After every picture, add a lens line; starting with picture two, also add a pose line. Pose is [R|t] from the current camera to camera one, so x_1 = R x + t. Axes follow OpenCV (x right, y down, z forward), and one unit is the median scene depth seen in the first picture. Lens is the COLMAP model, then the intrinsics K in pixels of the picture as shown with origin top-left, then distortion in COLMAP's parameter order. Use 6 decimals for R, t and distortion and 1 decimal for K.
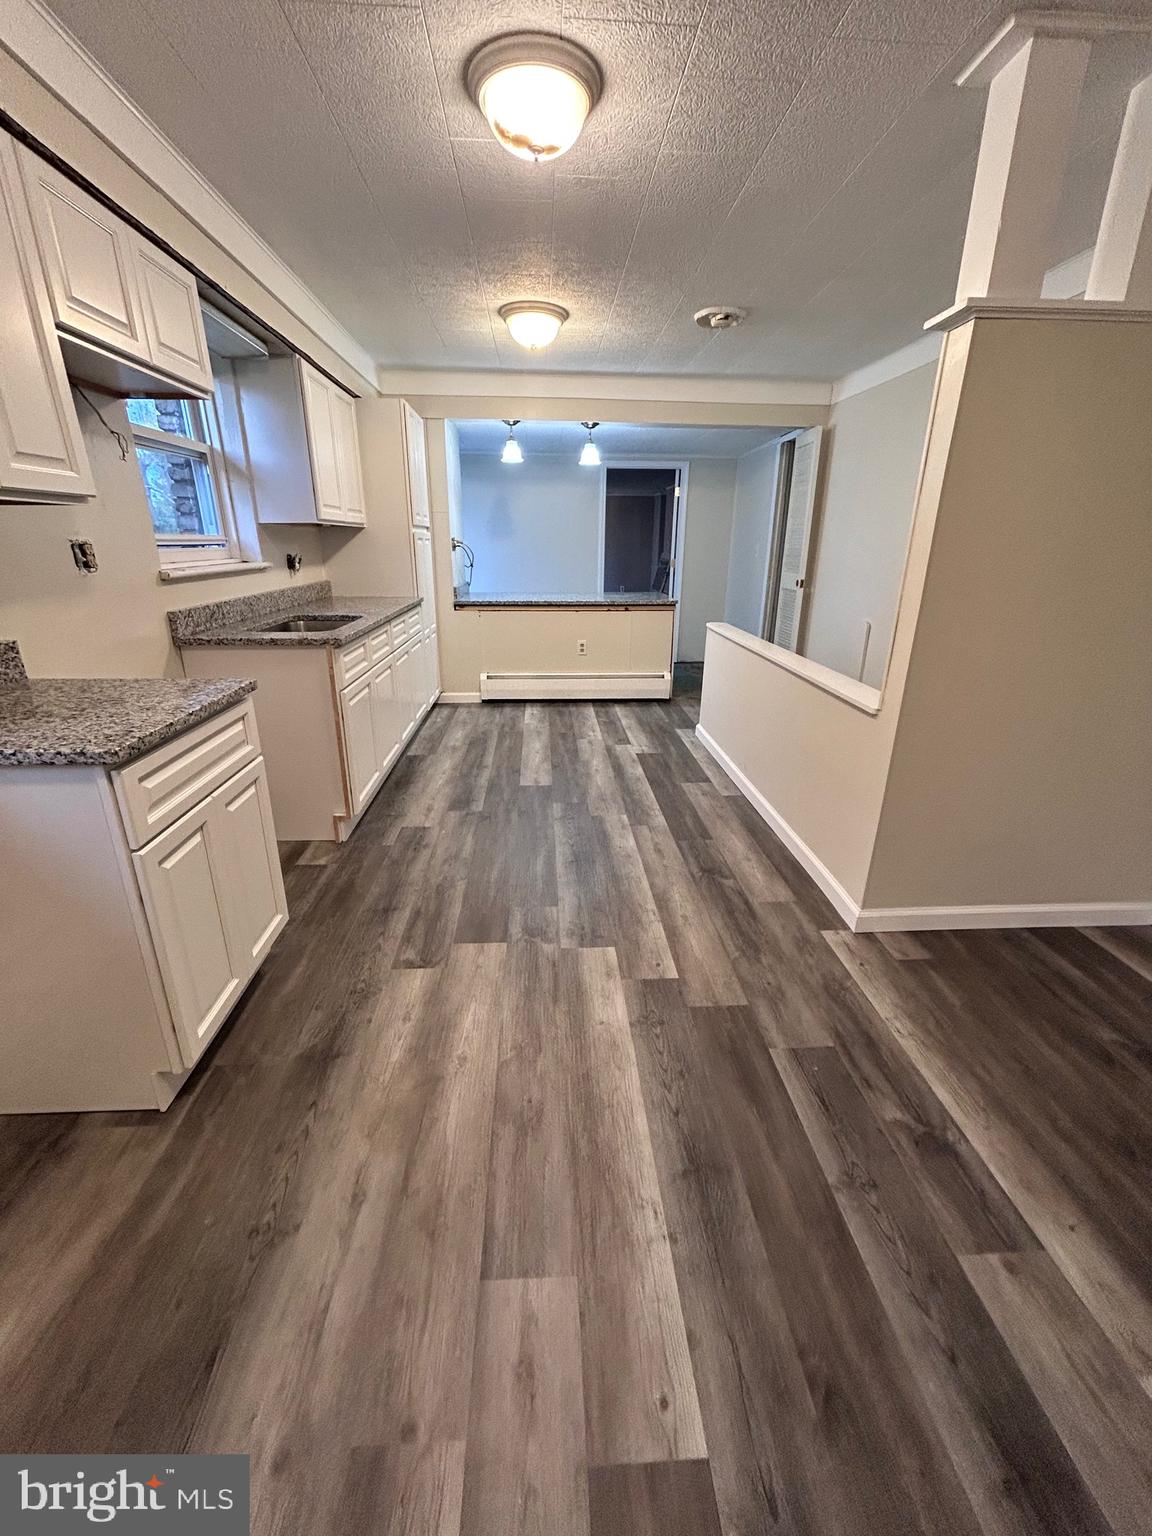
lens RADIAL K [[619.3, 0, 574.8], [0, 619.3, 758.2], [0, 0, 1]] dist [-0.003186, 0.000689]
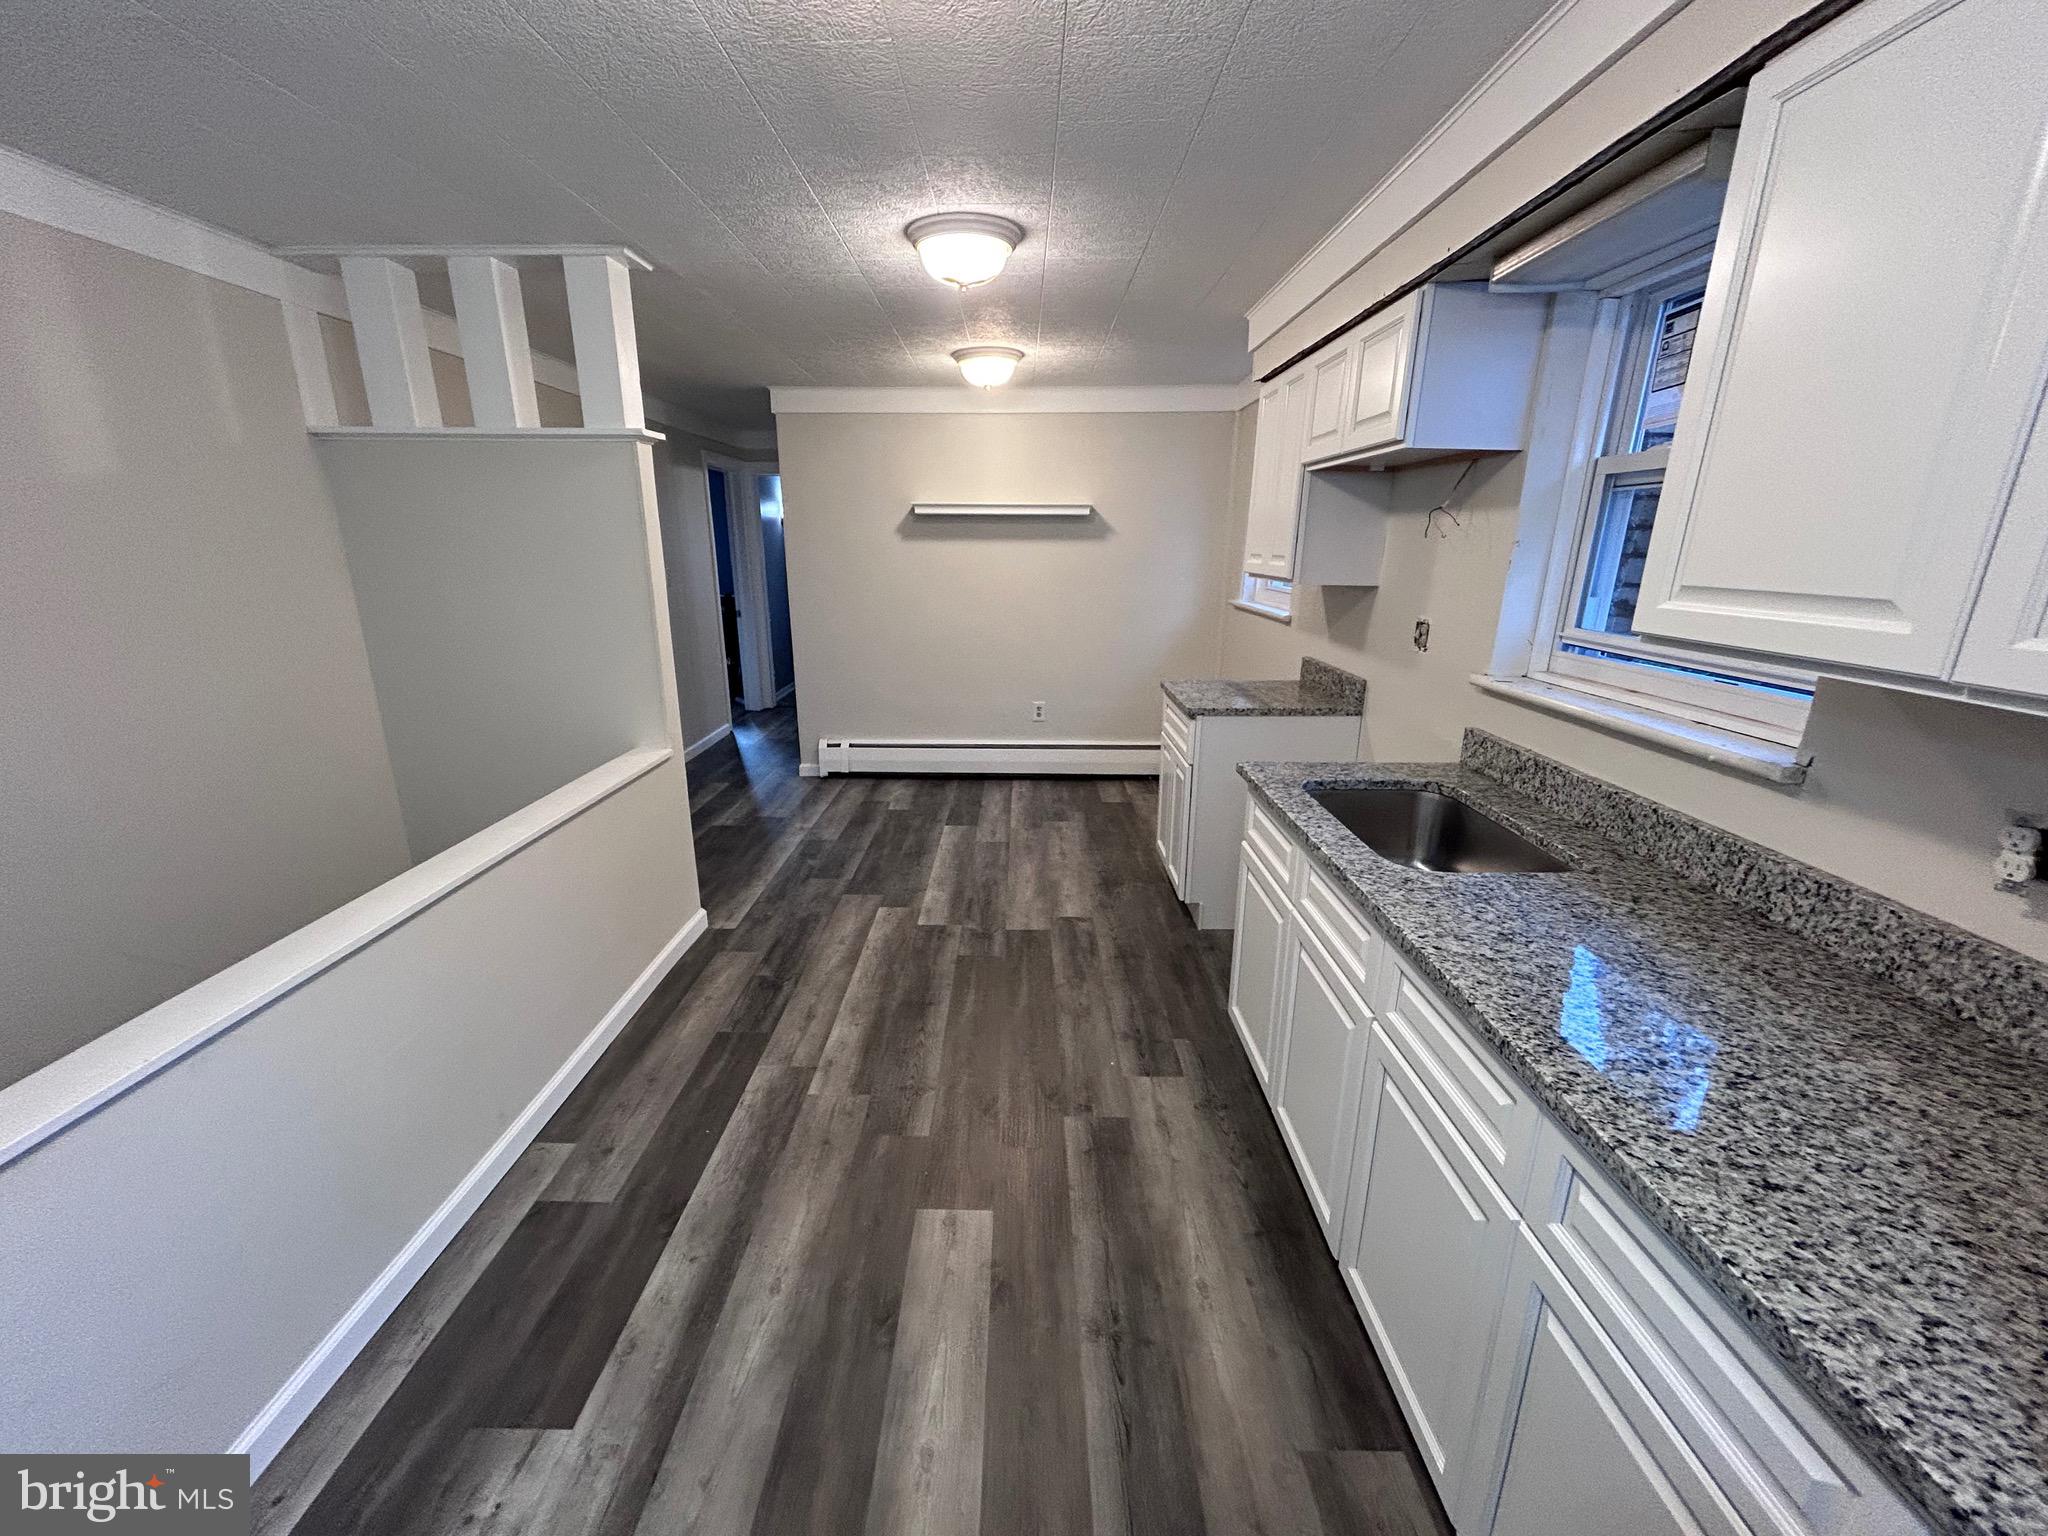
lens RADIAL K [[825.7, 0, 1009.8], [0, 825.7, 772.3], [0, 0, 1]] dist [-0.003186, 0.000689]
pose [[-0.997537, -0.030306, 0.063261, -0.136802], [0.011674, 0.817545, 0.575747, -0.566673], [-0.069167, 0.575067, -0.815177, 1.392367]]
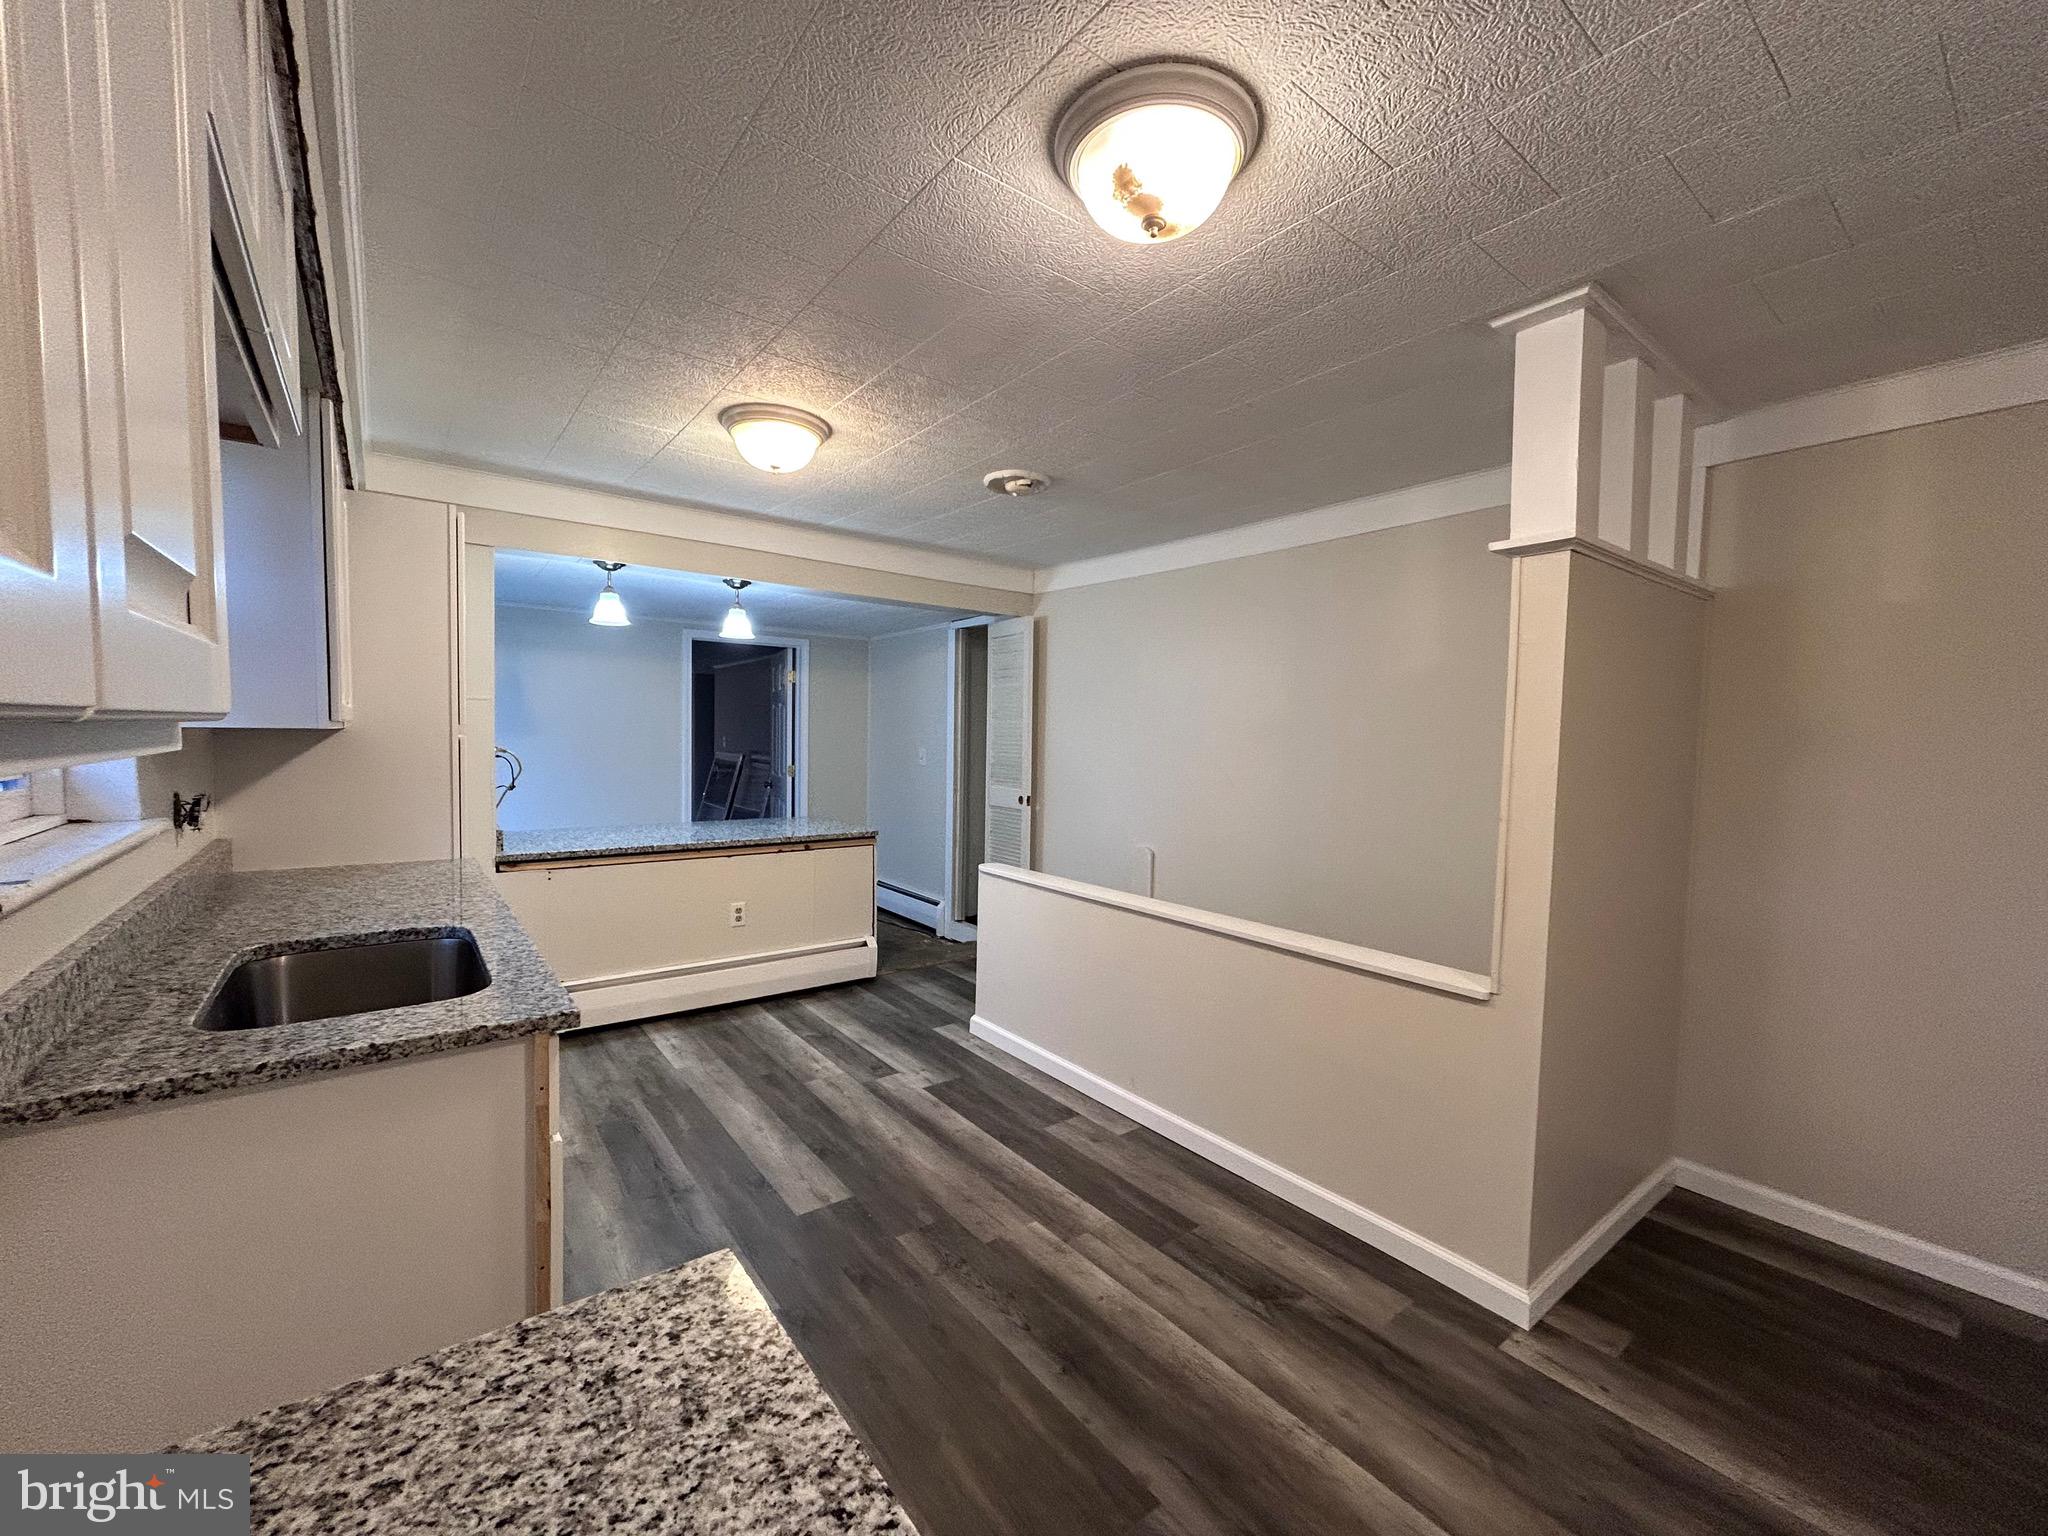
lens RADIAL K [[825.7, 0, 1011.7], [0, 825.7, 773.0], [0, 0, 1]] dist [-0.003186, 0.000689]
pose [[0.828616, -0.017781, 0.559535, -0.343114], [0.172819, 0.958802, -0.225458, -0.132663], [-0.532475, 0.283517, 0.797552, 0.279168]]
